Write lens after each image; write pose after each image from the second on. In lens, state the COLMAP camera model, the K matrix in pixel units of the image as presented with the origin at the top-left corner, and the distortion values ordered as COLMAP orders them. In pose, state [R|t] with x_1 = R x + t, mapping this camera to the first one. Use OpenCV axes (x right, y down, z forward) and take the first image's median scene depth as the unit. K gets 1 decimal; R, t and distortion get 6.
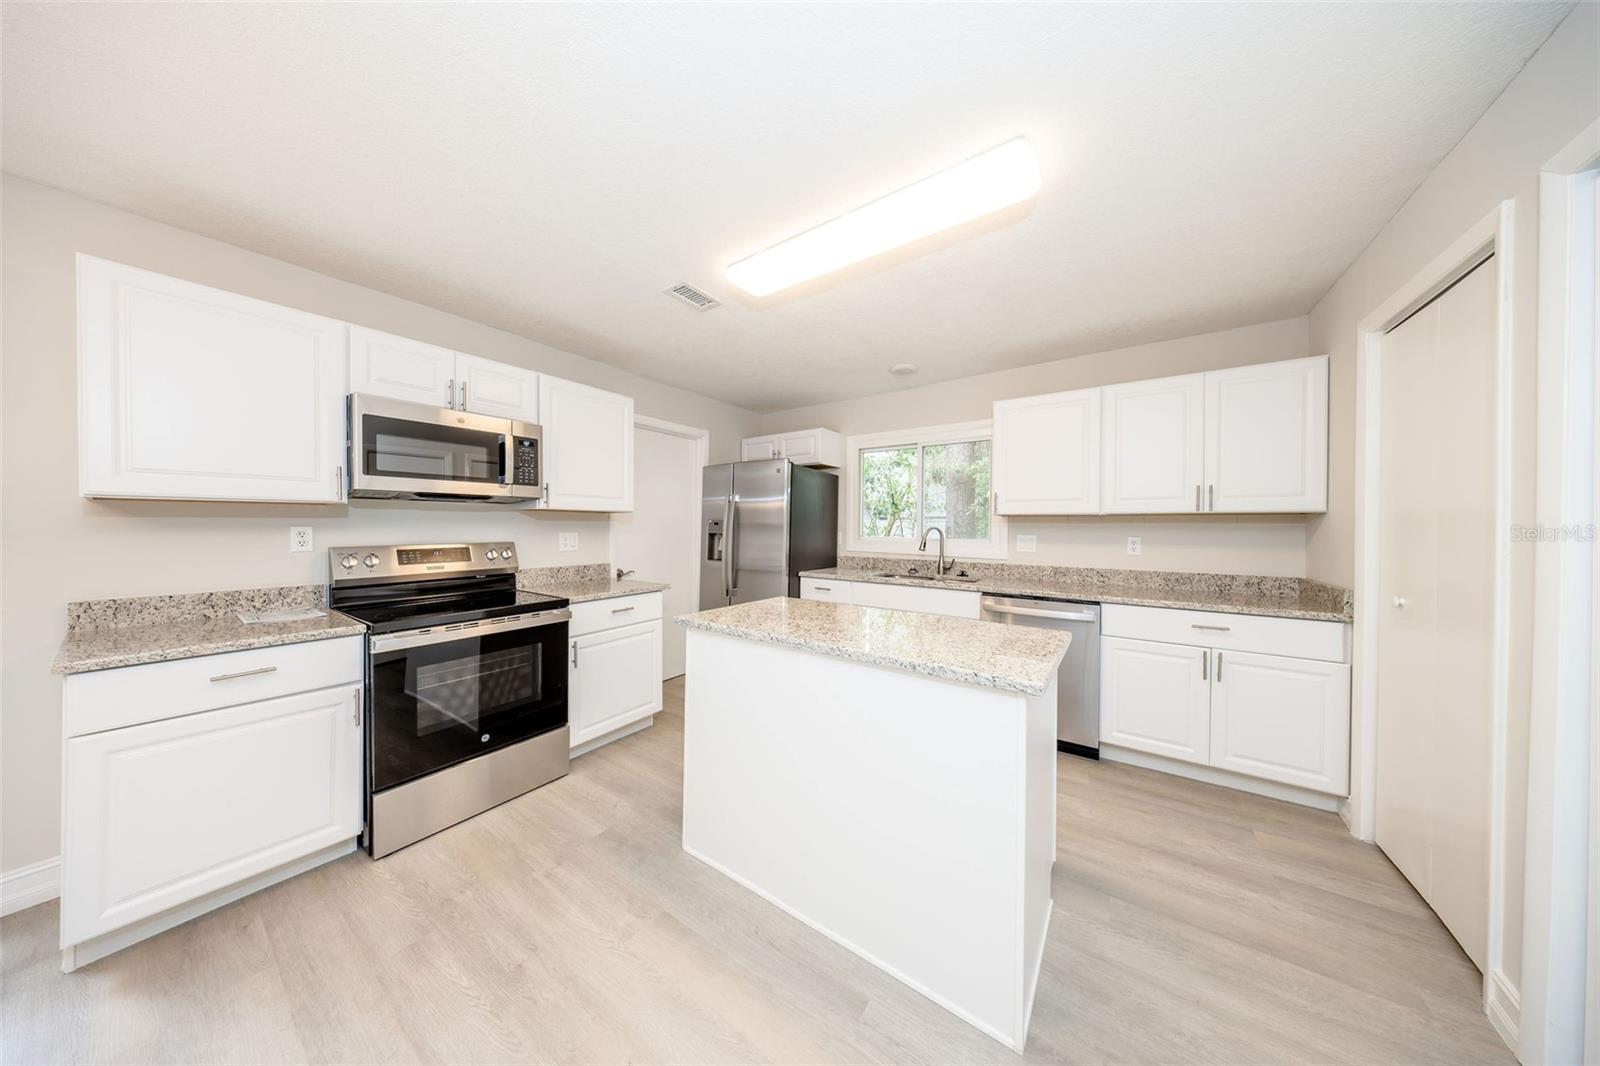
lens RADIAL K [[452.1, 0, 813.7], [0, 452.1, 529.0], [0, 0, 1]] dist [0.000191, -0.000004]
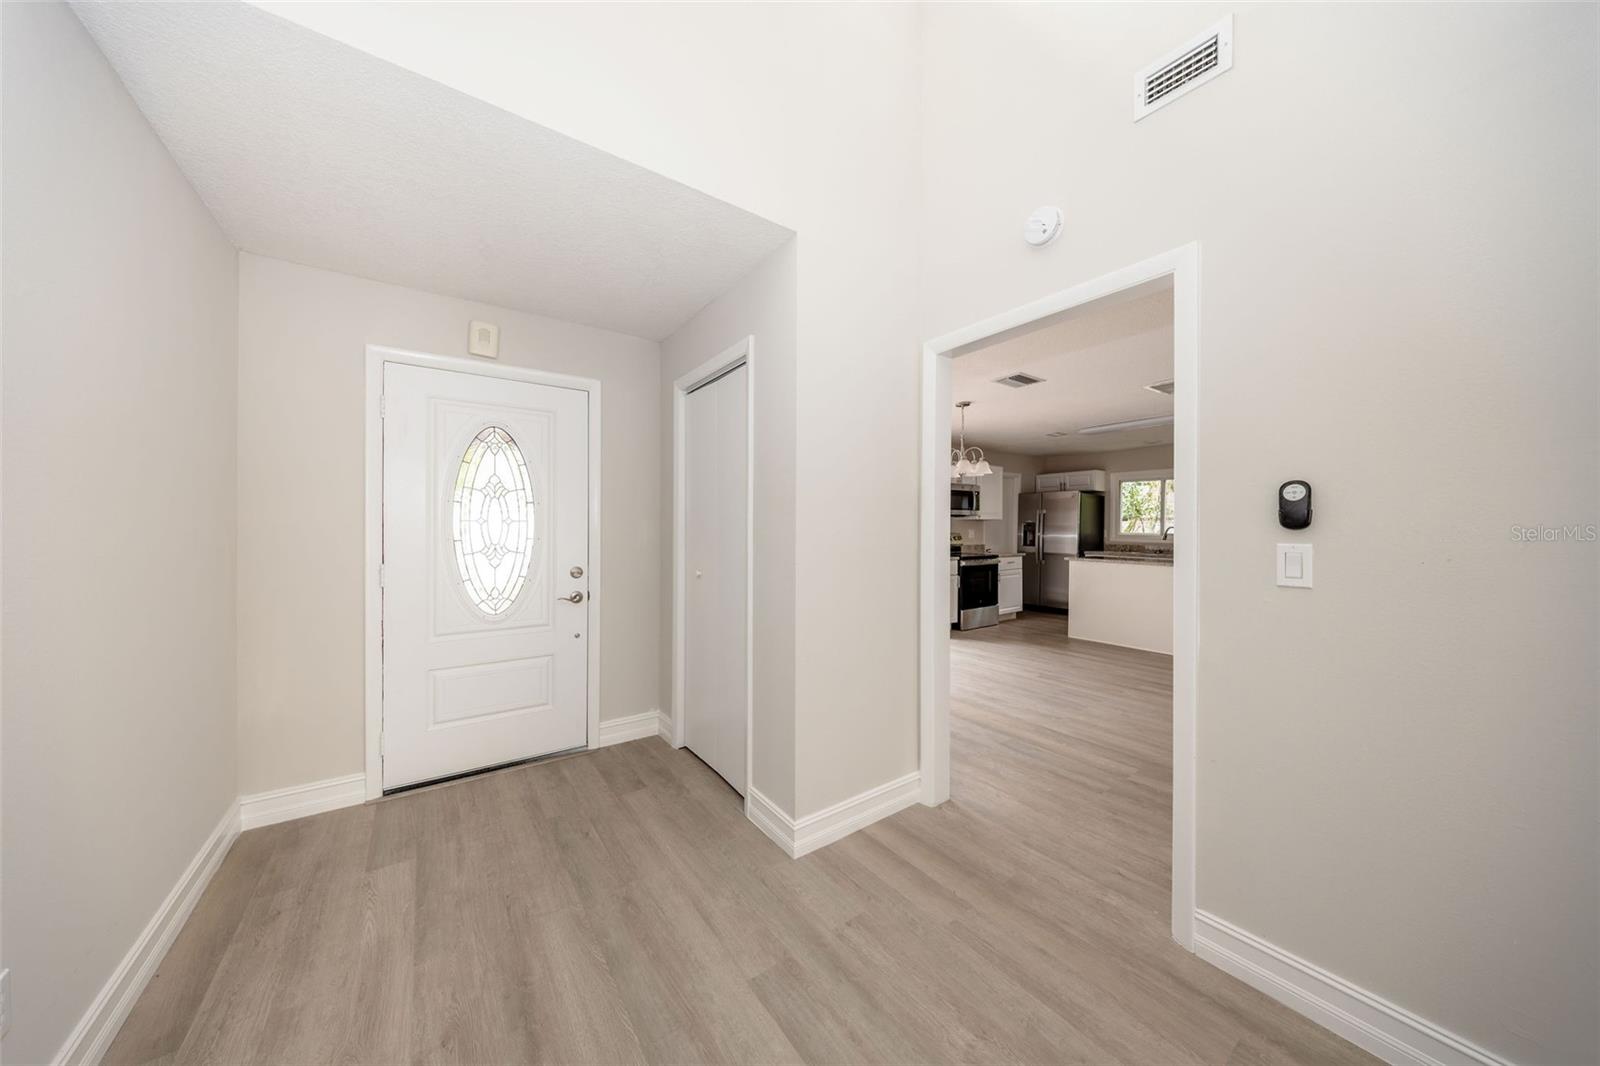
lens RADIAL K [[521.7, 0, 796.2], [0, 521.7, 527.8], [0, 0, 1]] dist [0.000045, -0.000259]
pose [[0.934373, 0.000378, -0.356295, -0.507165], [-0.001523, 0.999995, -0.002934, 0.011577], [0.356292, 0.003284, 0.934369, -1.925163]]
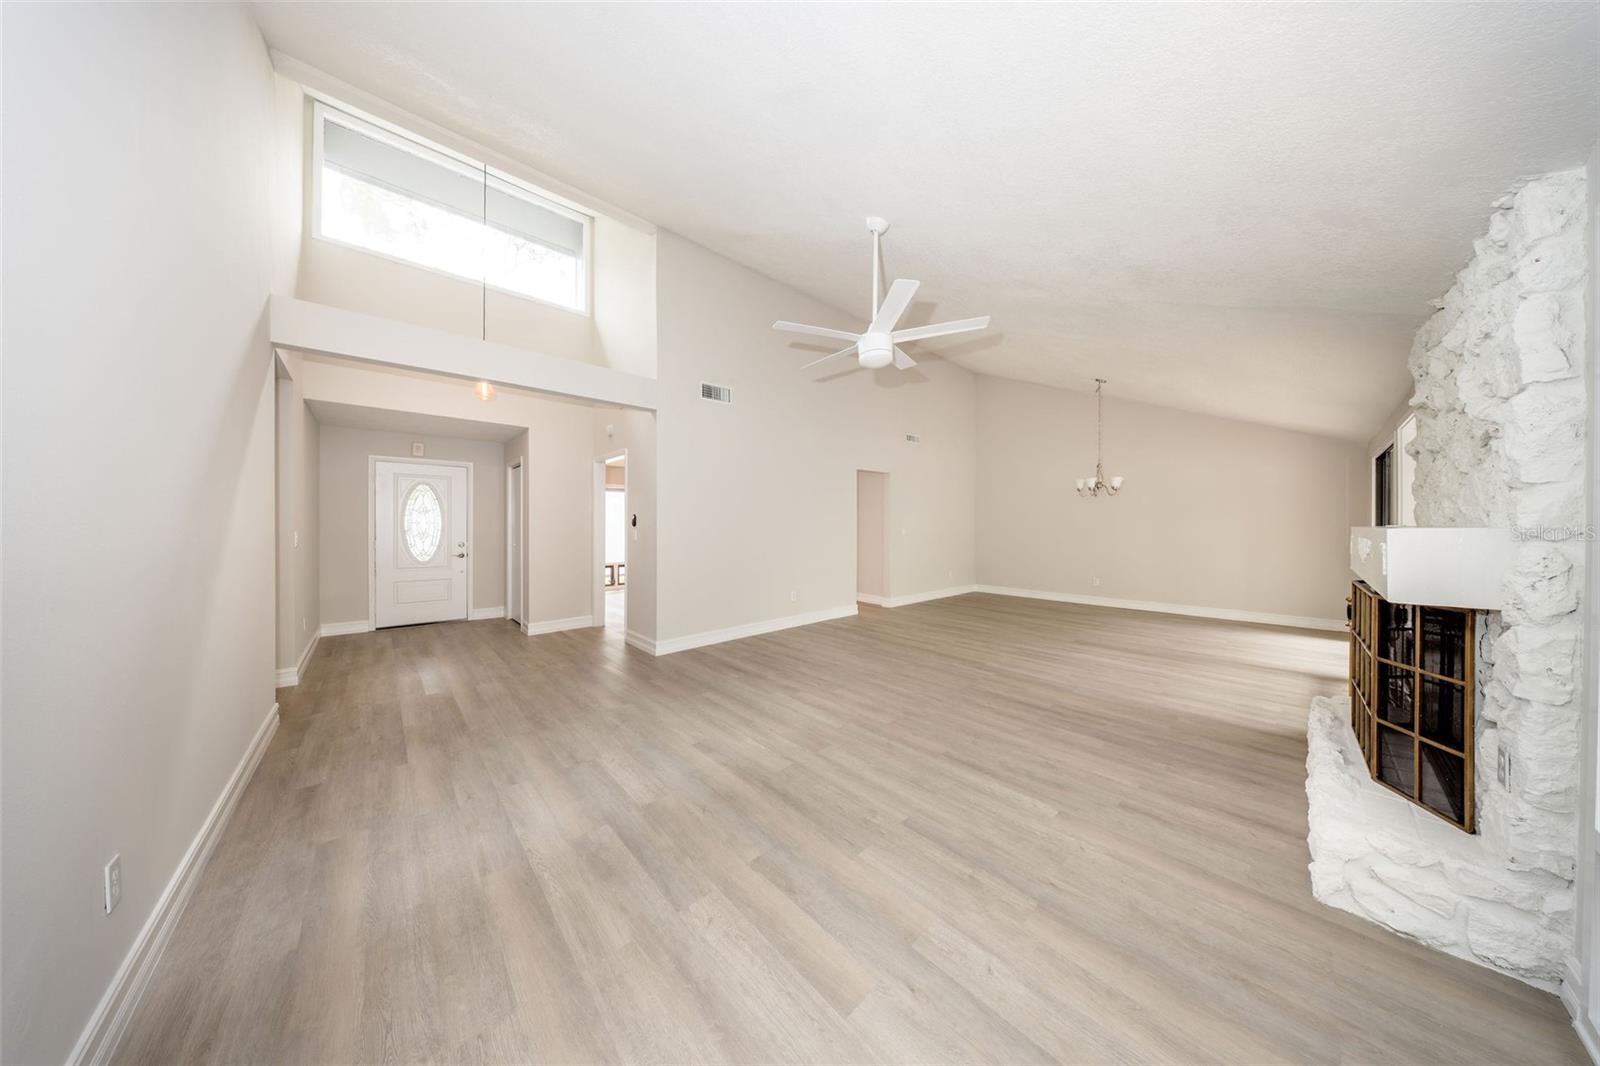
lens RADIAL K [[461.2, 0, 790.4], [0, 461.2, 526.6], [0, 0, 1]] dist [-0.000066, -0.000014]
pose [[0.968644, -0.000401, -0.248454, 0.902547], [0.000863, 0.999998, 0.001751, 0.009111], [0.248452, -0.001911, 0.968642, -2.937831]]
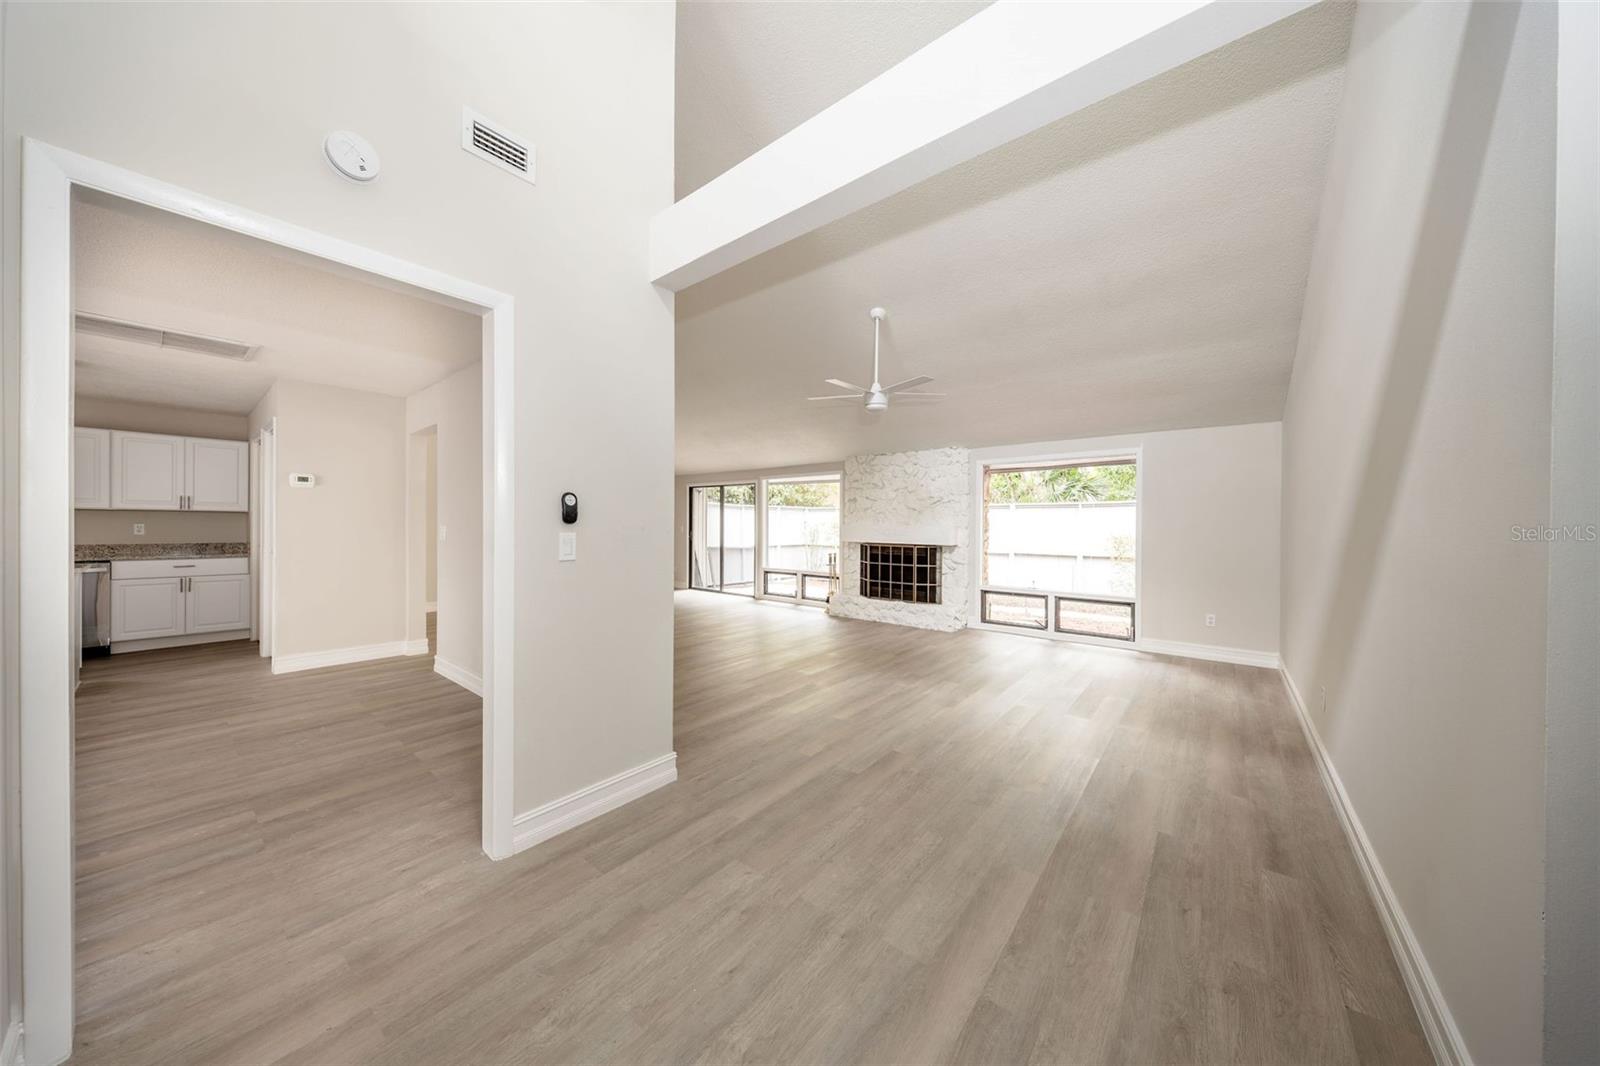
lens RADIAL K [[521.7, 0, 796.2], [0, 521.7, 527.8], [0, 0, 1]] dist [0.000045, -0.000259]
pose [[0.092988, -0.007499, 0.995639, -1.032101], [-0.004048, 0.999961, 0.007909, 0.009522], [-0.995659, -0.004766, 0.092954, -1.677020]]
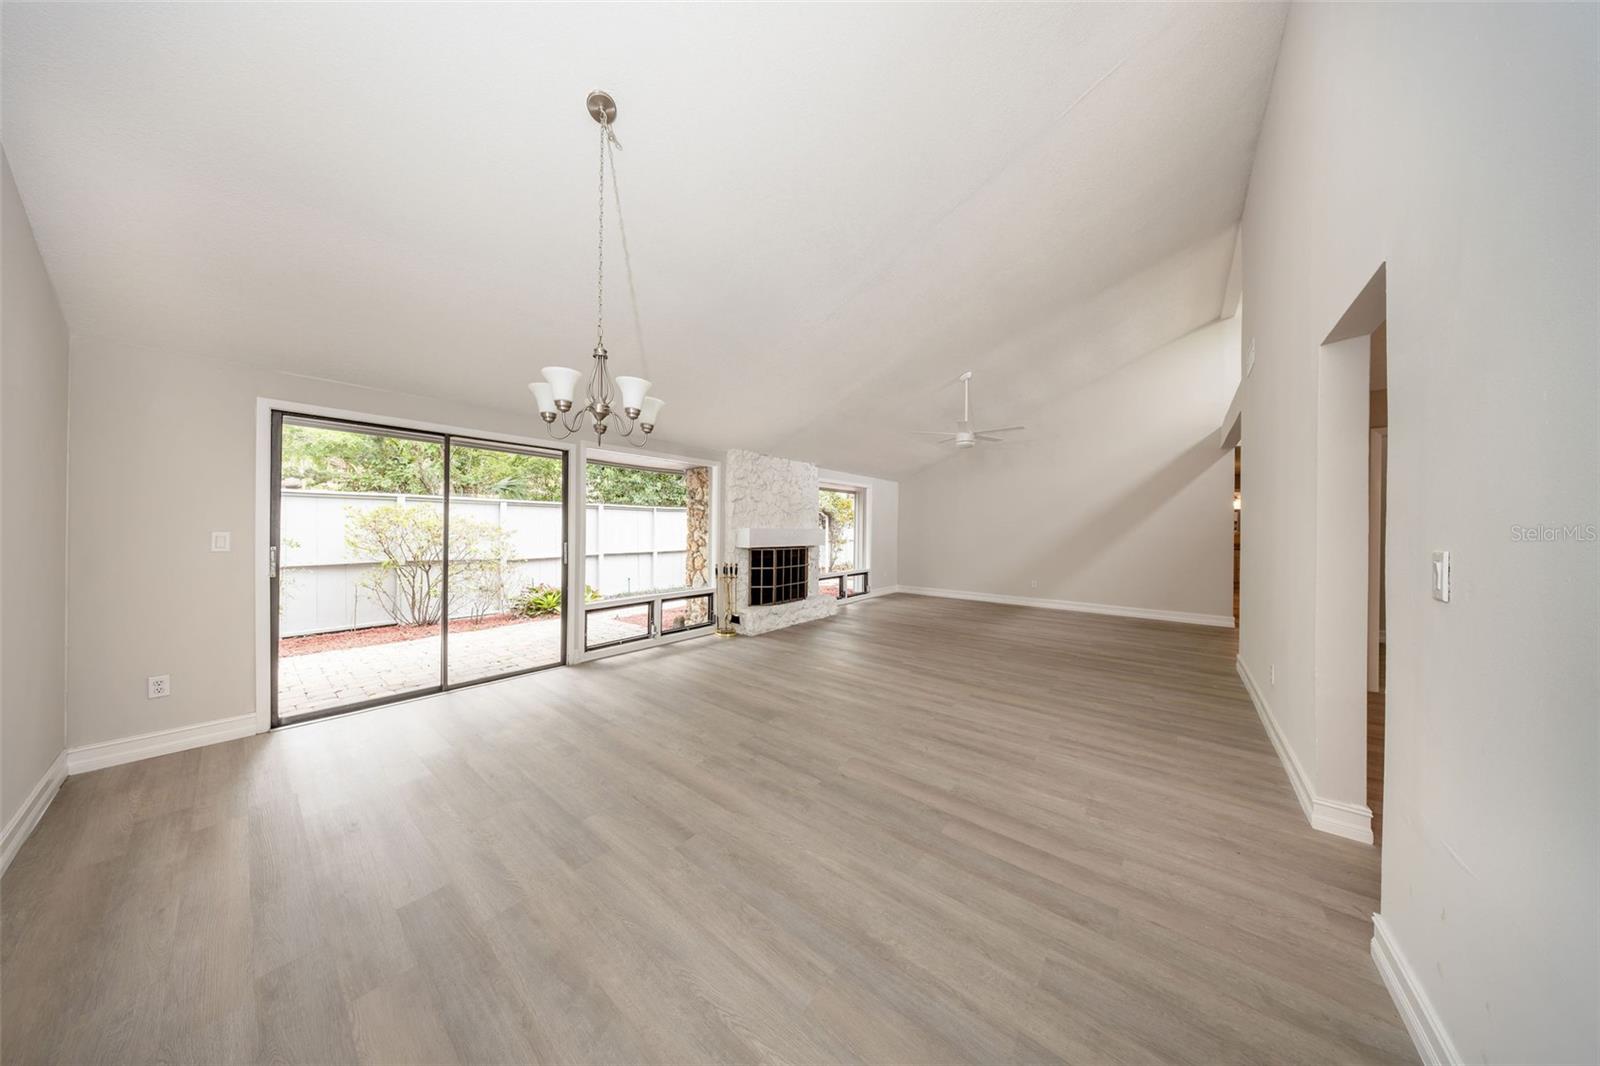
lens RADIAL K [[461.2, 0, 790.4], [0, 461.2, 526.6], [0, 0, 1]] dist [-0.000066, -0.000014]
pose [[-0.995099, -0.012021, 0.098150, 1.435154], [-0.012286, 0.999922, -0.002096, 0.009868], [-0.098118, -0.003292, -0.995169, 0.491419]]
